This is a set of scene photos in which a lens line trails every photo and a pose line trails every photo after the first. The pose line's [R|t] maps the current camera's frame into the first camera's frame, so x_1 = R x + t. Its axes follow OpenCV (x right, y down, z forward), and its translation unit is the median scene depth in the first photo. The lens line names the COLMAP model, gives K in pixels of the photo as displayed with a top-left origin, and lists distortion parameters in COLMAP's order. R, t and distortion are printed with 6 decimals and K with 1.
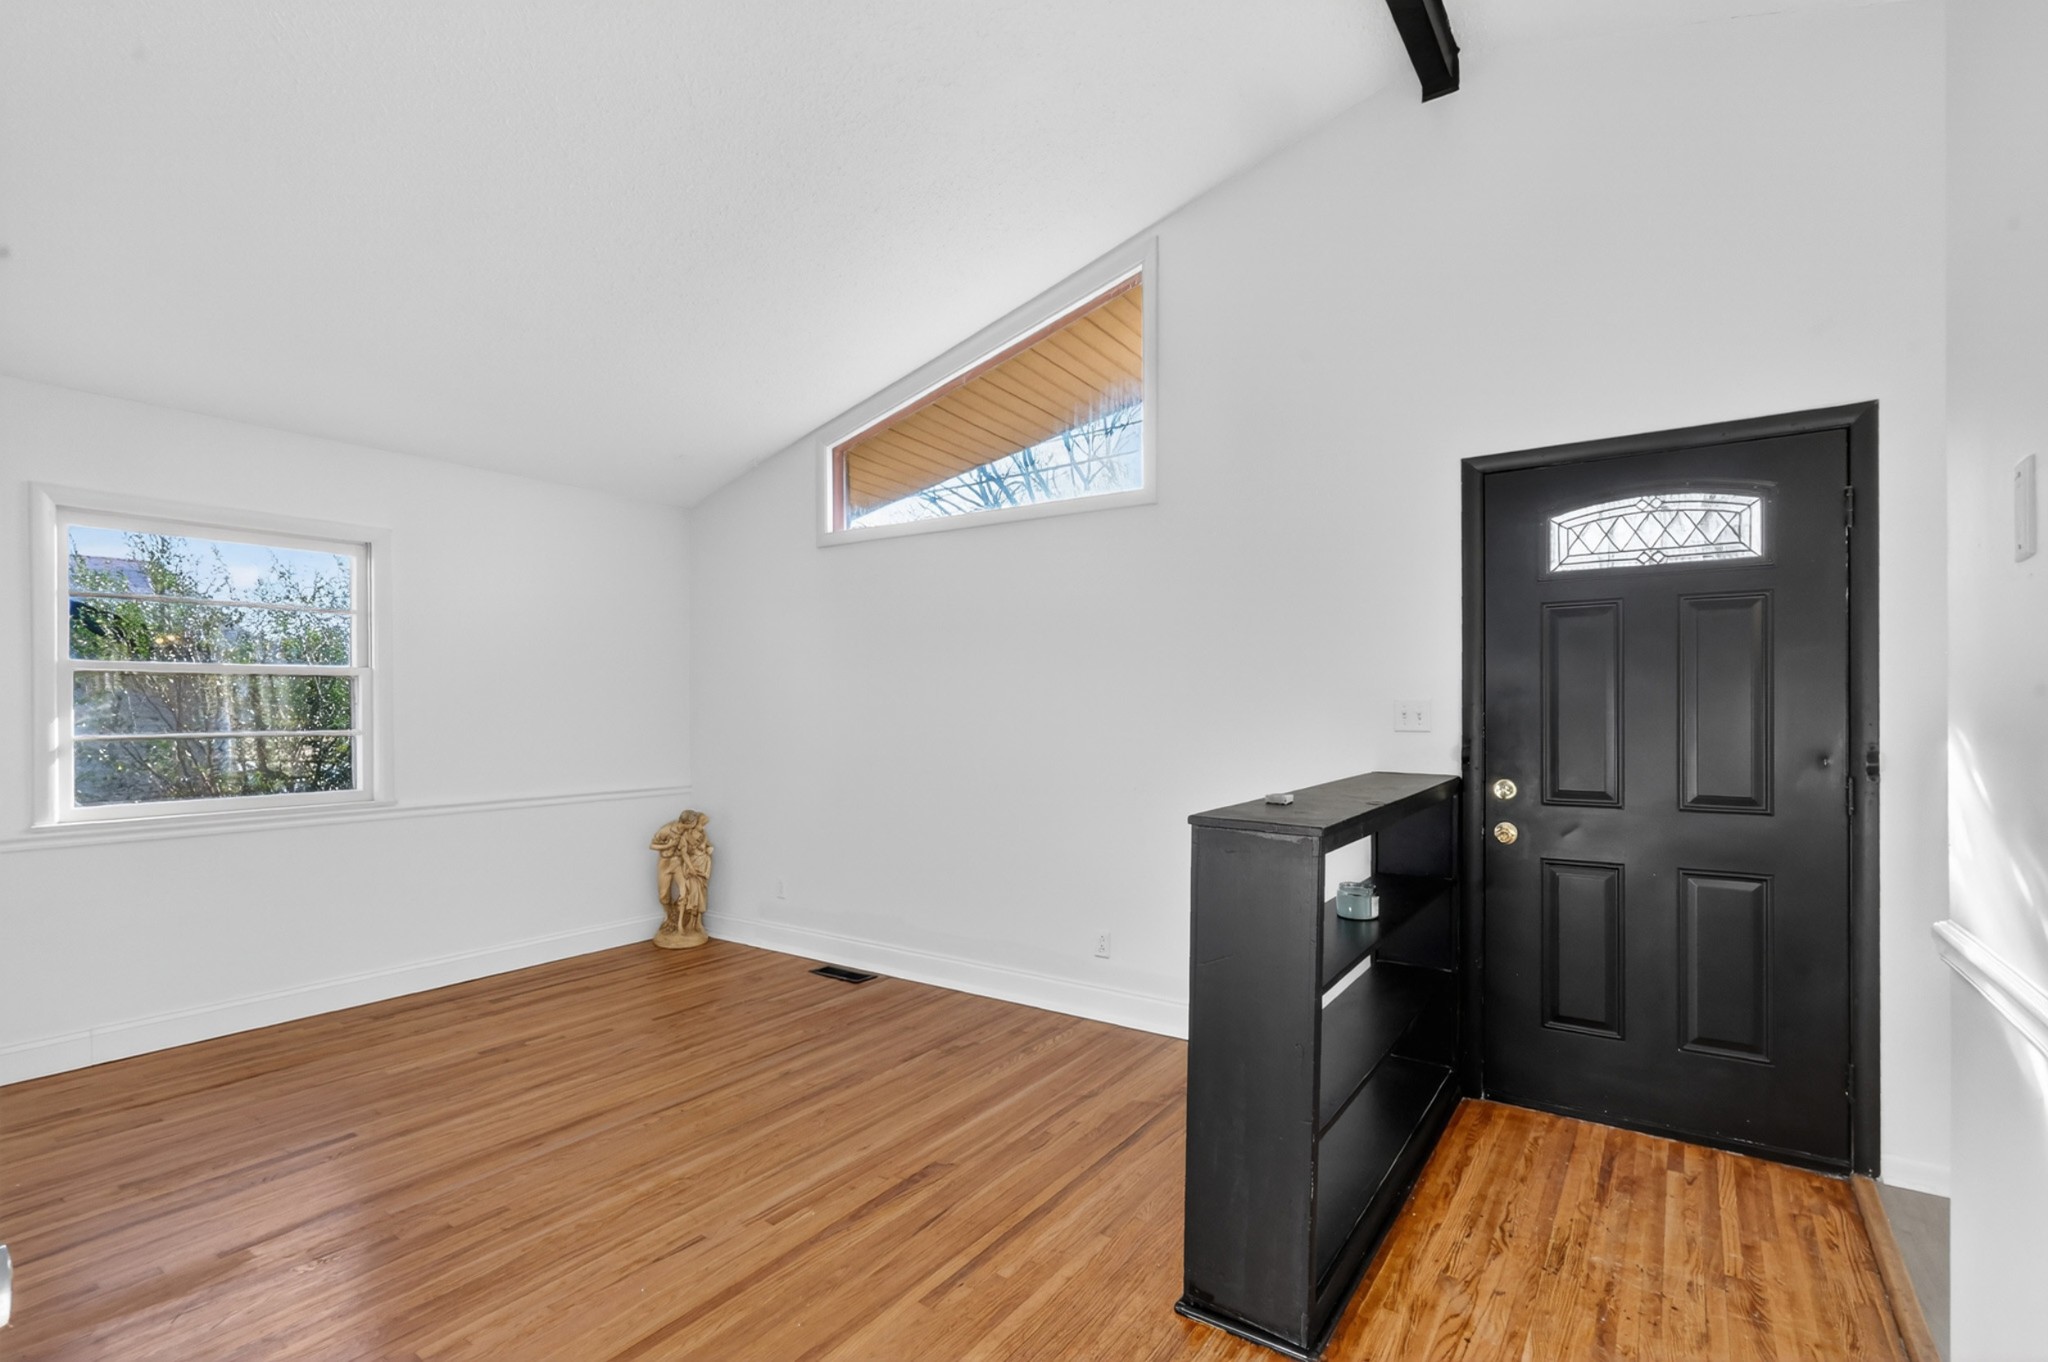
lens RADIAL K [[965.9, 0, 1023.3], [0, 965.9, 696.7], [0, 0, 1]] dist [0.002930, 0.000060]
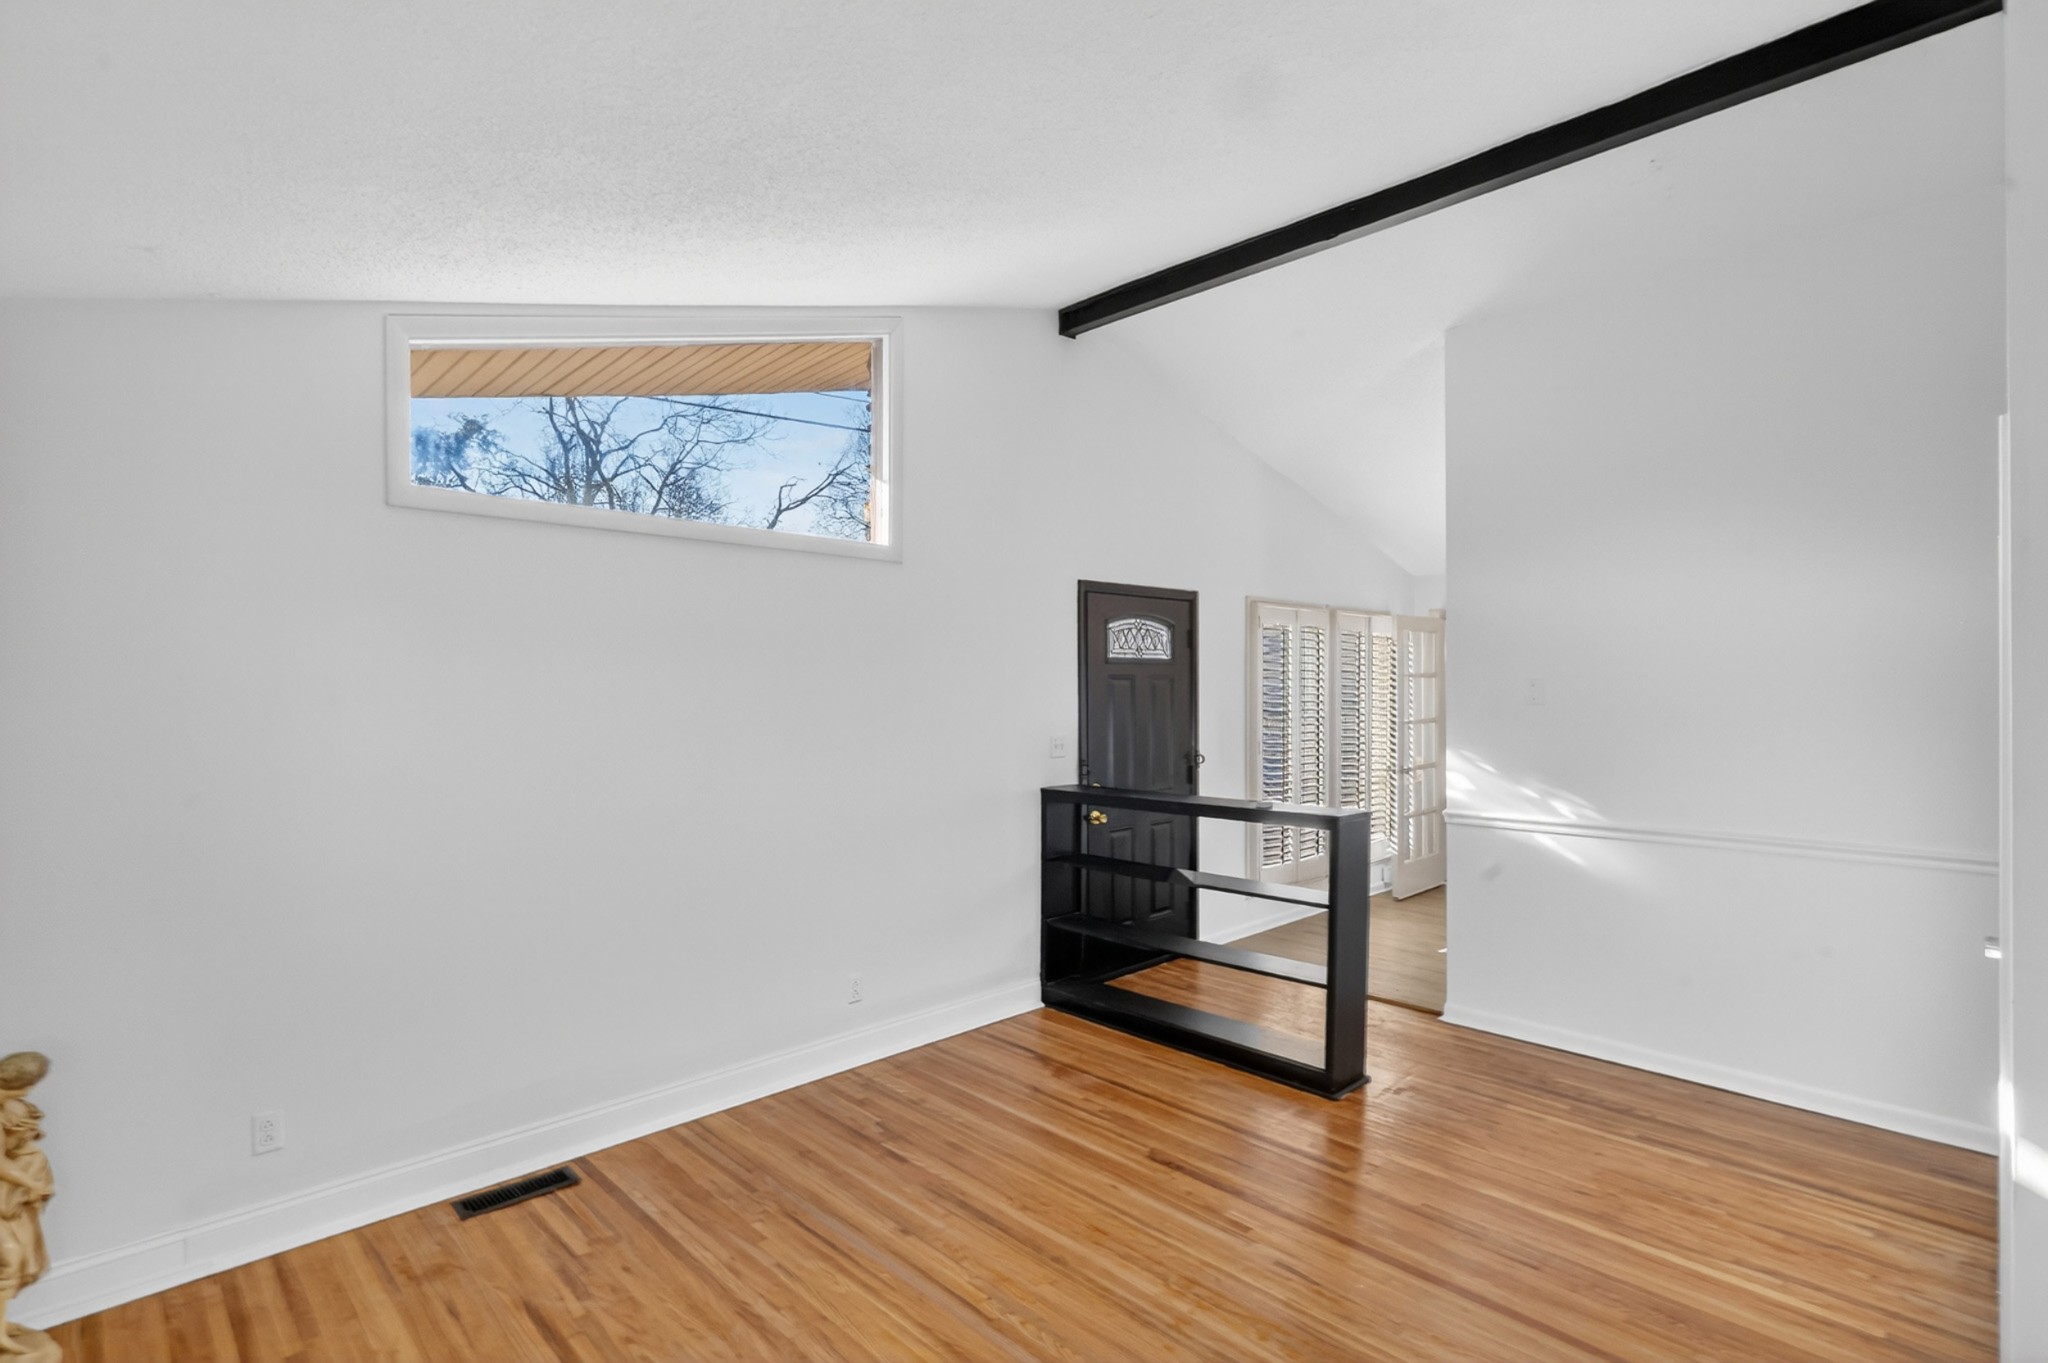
lens RADIAL K [[965.9, 0, 1023.3], [0, 965.9, 697.2], [0, 0, 1]] dist [0.002930, 0.000060]
pose [[0.199852, -0.005615, 0.979810, -0.885467], [-0.004906, 0.999965, 0.006732, -0.056768], [-0.979814, -0.006152, 0.199818, 0.643871]]
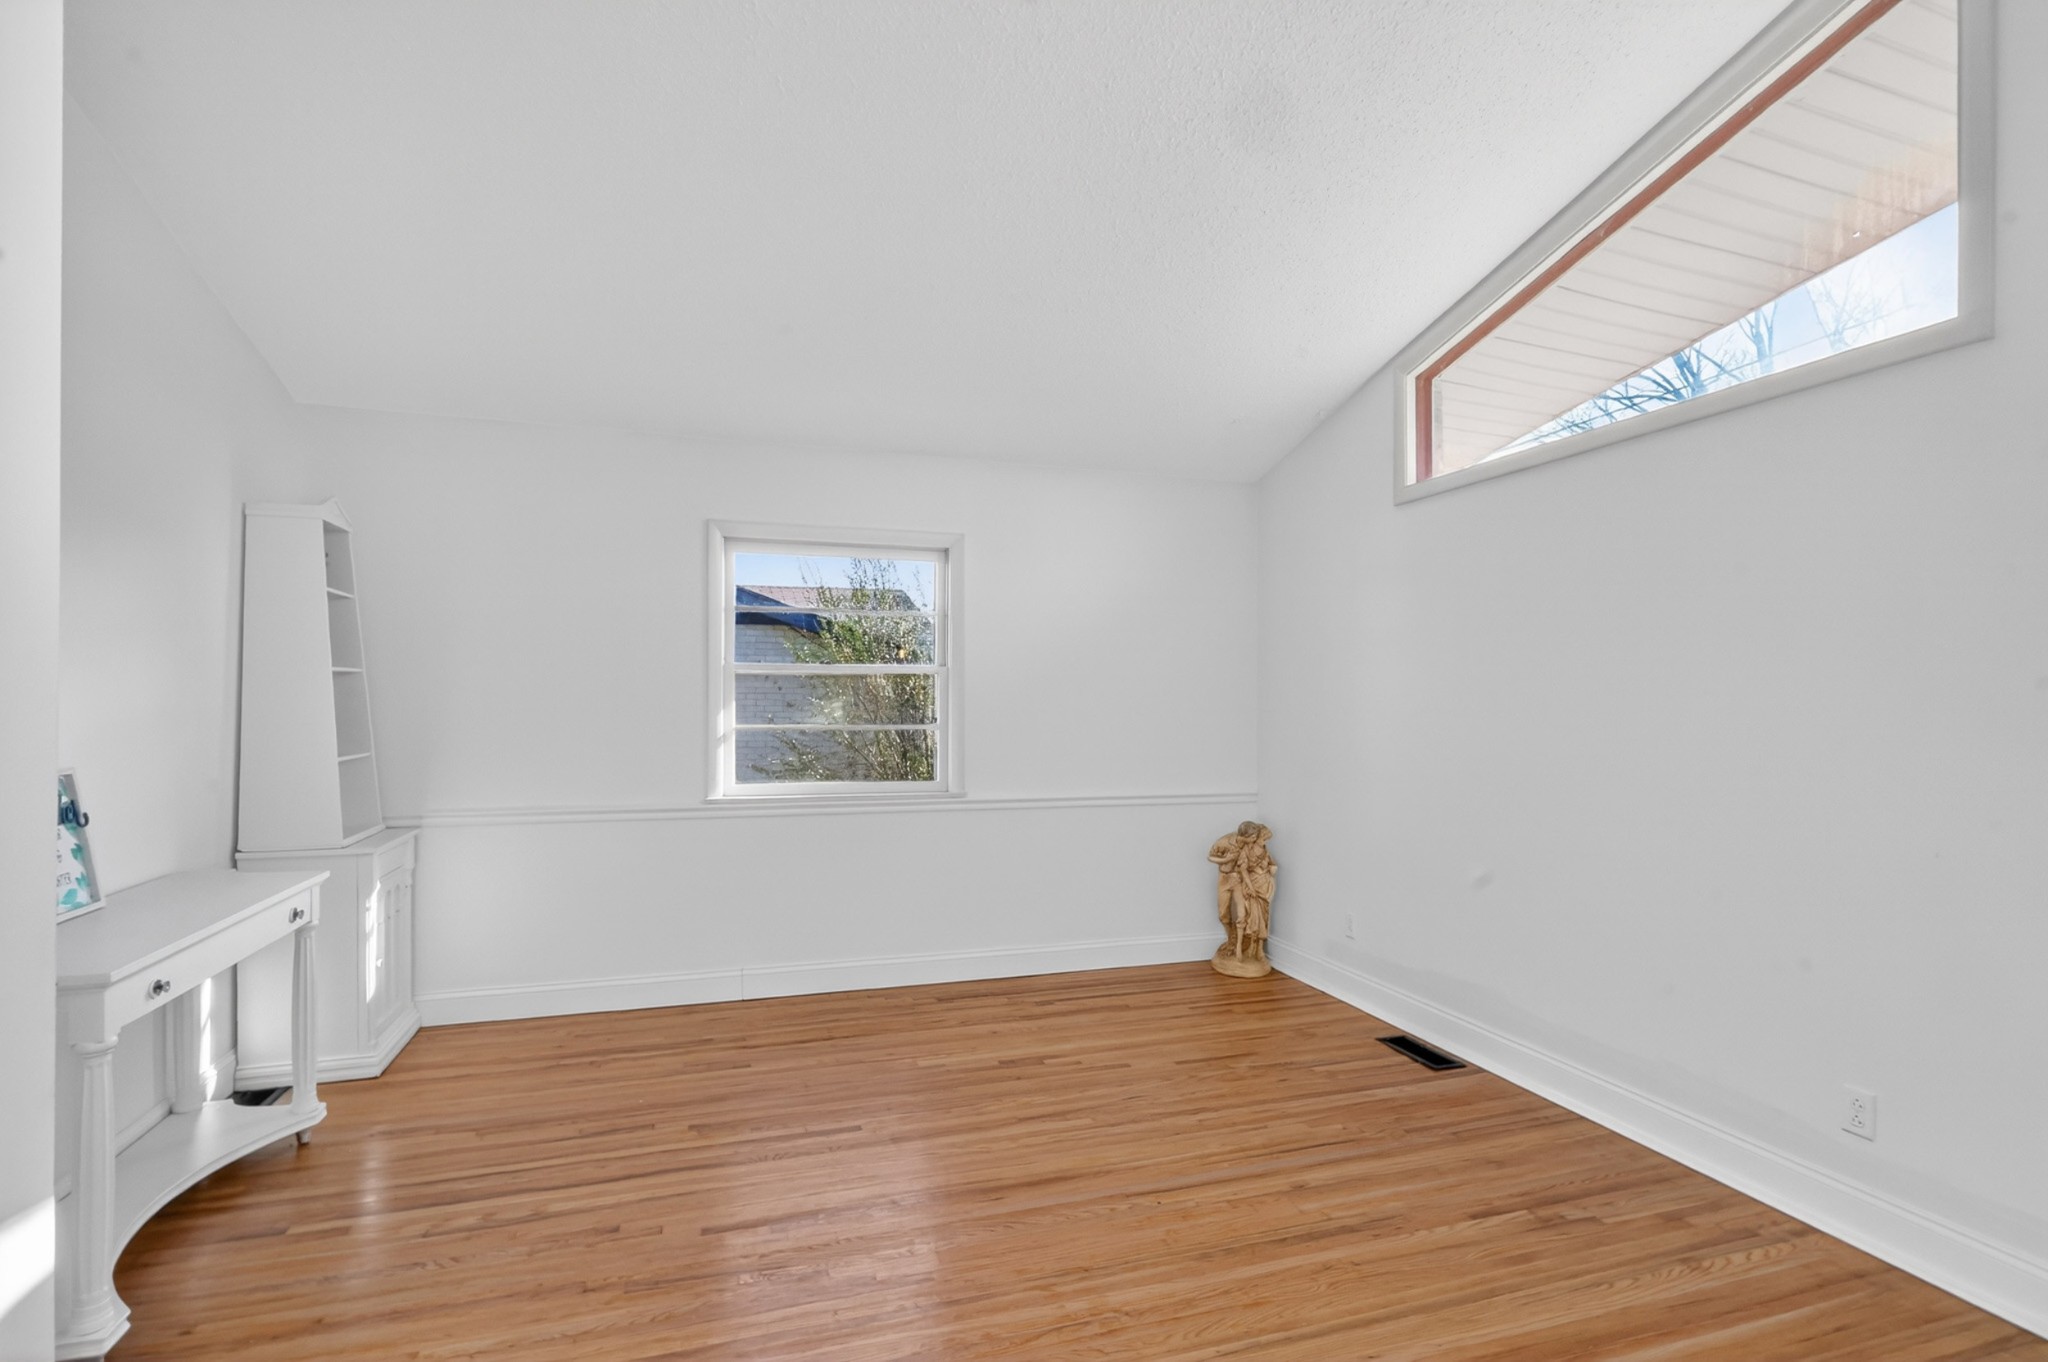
lens RADIAL K [[965.9, 0, 1023.3], [0, 965.9, 696.7], [0, 0, 1]] dist [0.002930, 0.000060]
pose [[0.790603, 0.002198, -0.612325, 0.042095], [-0.000667, 0.999996, 0.002728, 0.000820], [0.612328, -0.001749, 0.790602, 0.228404]]
